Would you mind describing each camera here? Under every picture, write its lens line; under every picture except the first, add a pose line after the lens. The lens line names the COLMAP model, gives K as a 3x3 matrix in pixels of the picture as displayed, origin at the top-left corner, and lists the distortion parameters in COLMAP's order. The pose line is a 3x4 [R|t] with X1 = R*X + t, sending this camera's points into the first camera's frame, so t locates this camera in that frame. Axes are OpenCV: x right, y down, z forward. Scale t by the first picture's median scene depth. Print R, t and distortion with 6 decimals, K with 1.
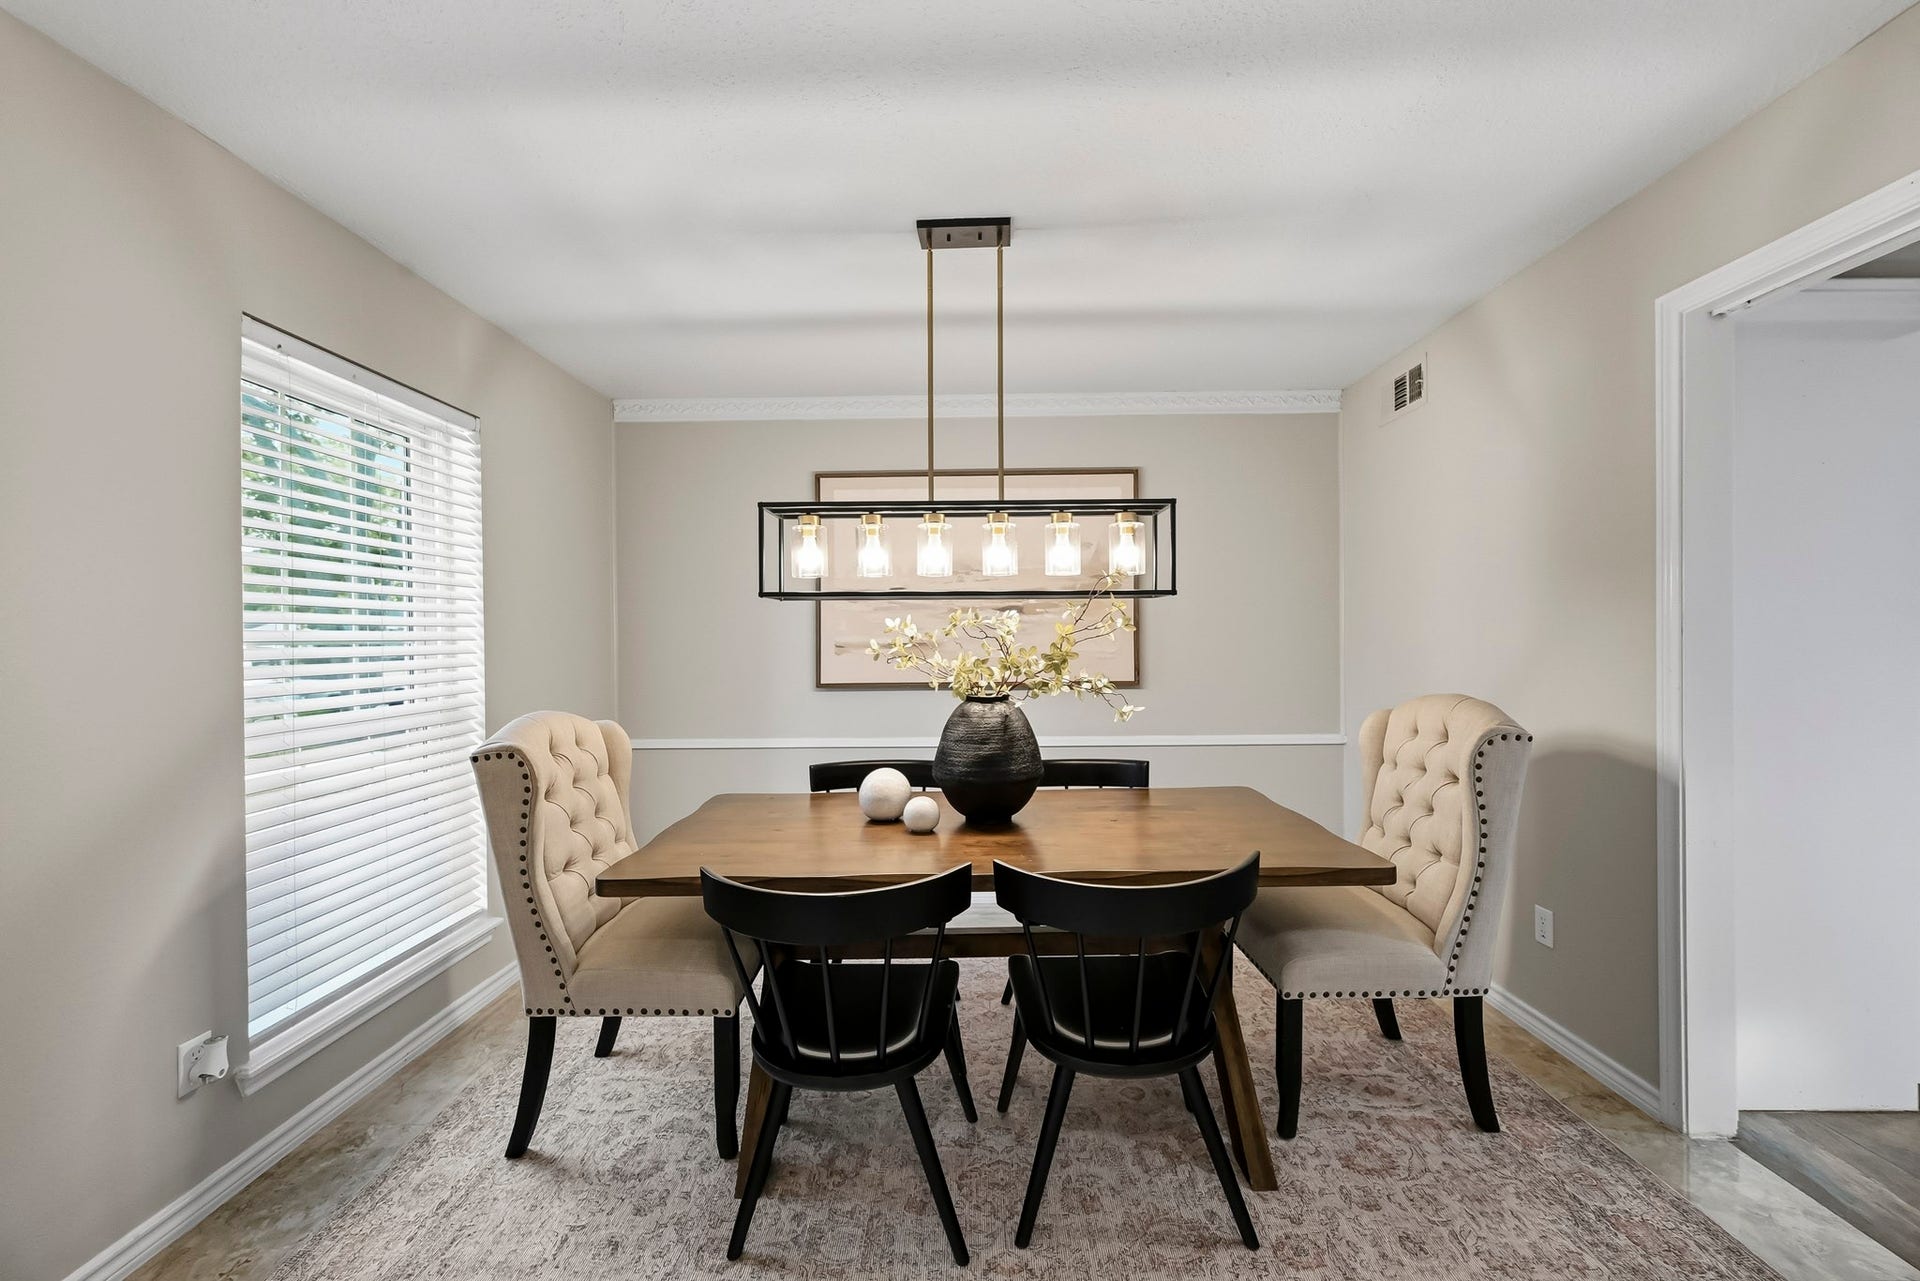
lens RADIAL K [[754.0, 0, 958.9], [0, 754.0, 636.6], [0, 0, 1]] dist [-0.000391, 0.000781]
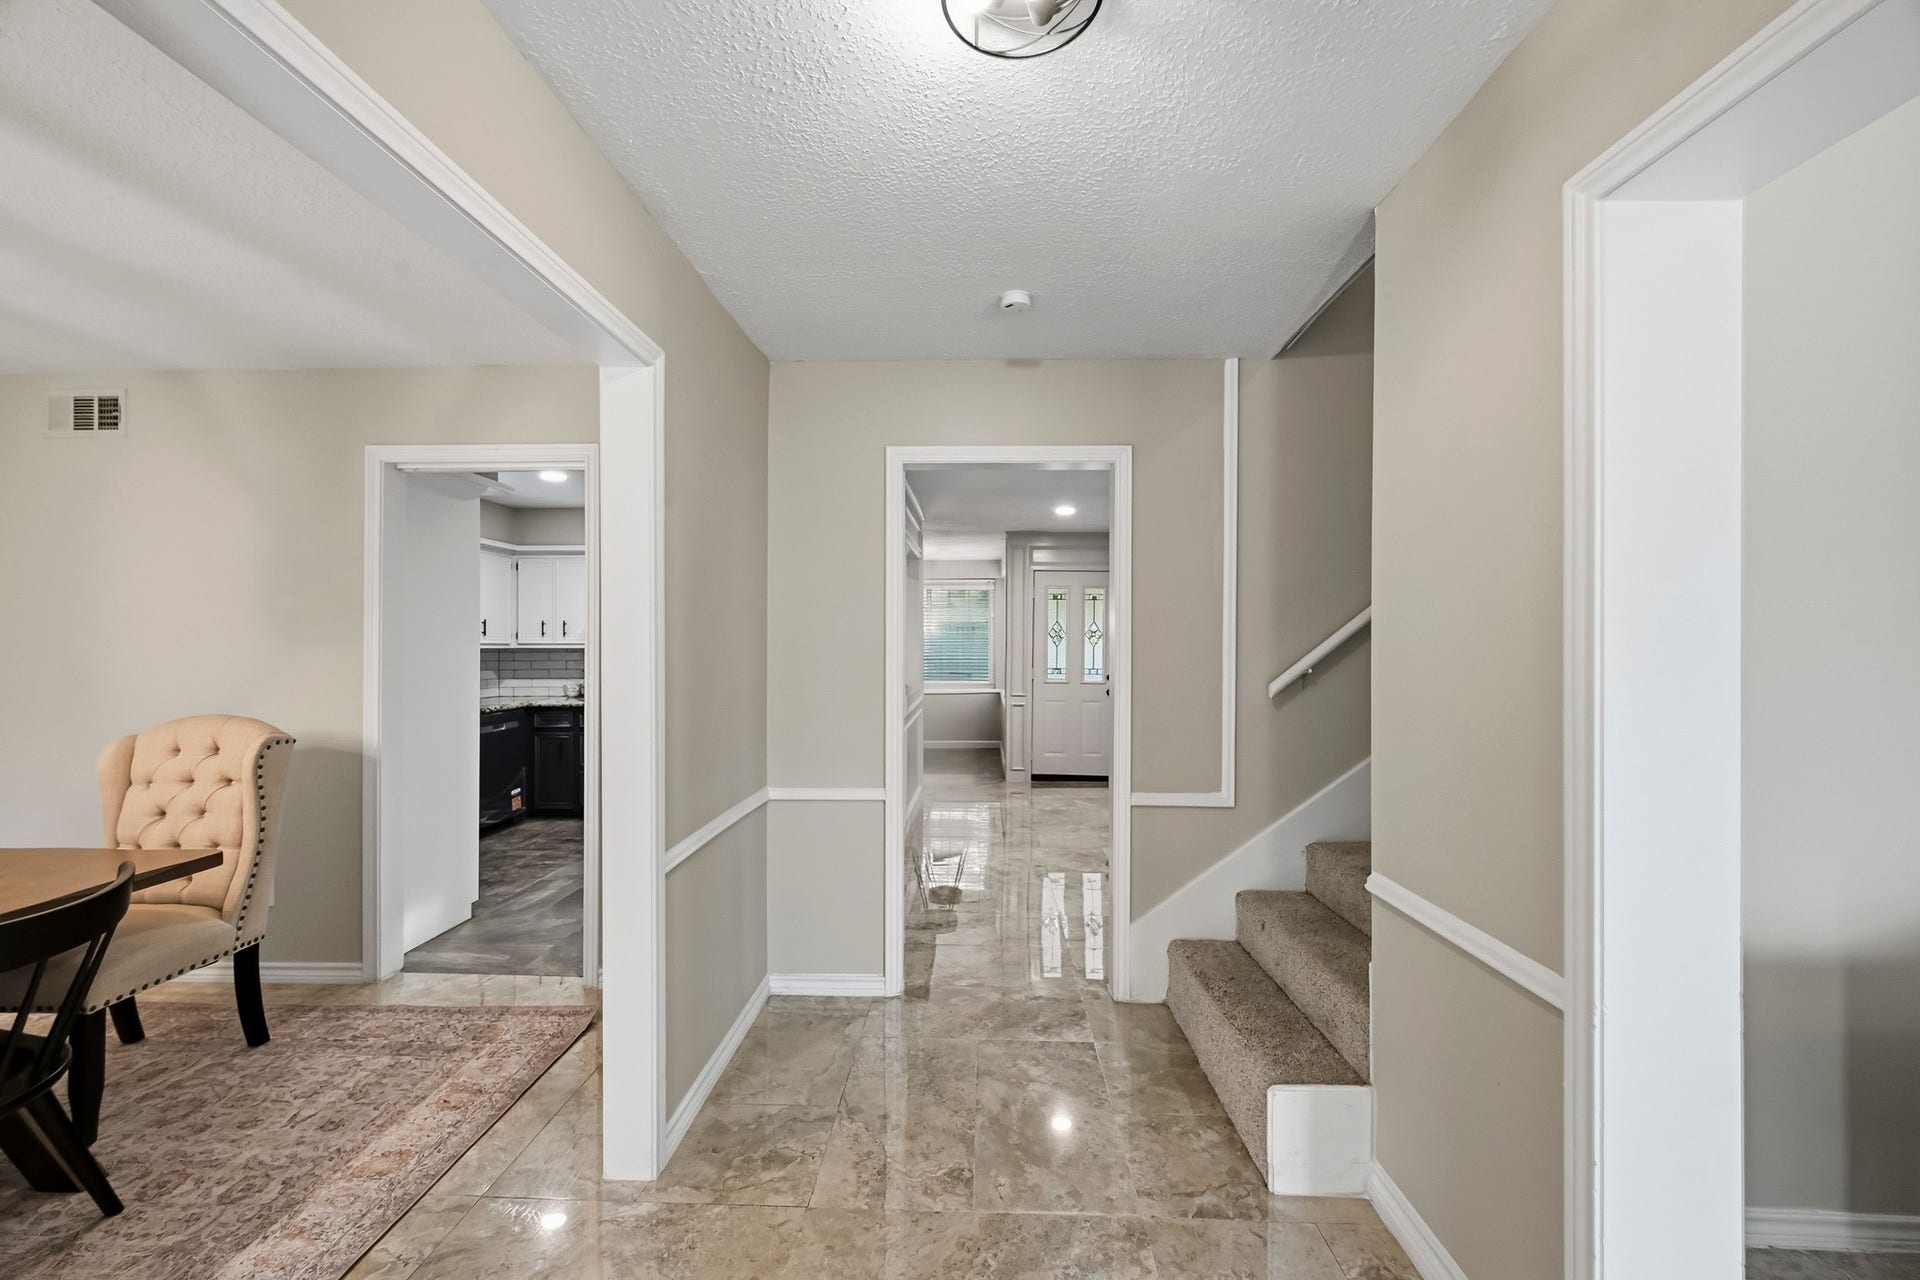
lens RADIAL K [[754.0, 0, 952.6], [0, 754.0, 647.5], [0, 0, 1]] dist [-0.000391, 0.000781]
pose [[0.018418, 0.003617, 0.999824, -0.603111], [-0.002805, 0.999990, -0.003566, -0.034471], [-0.999826, -0.002739, 0.018428, -0.230346]]
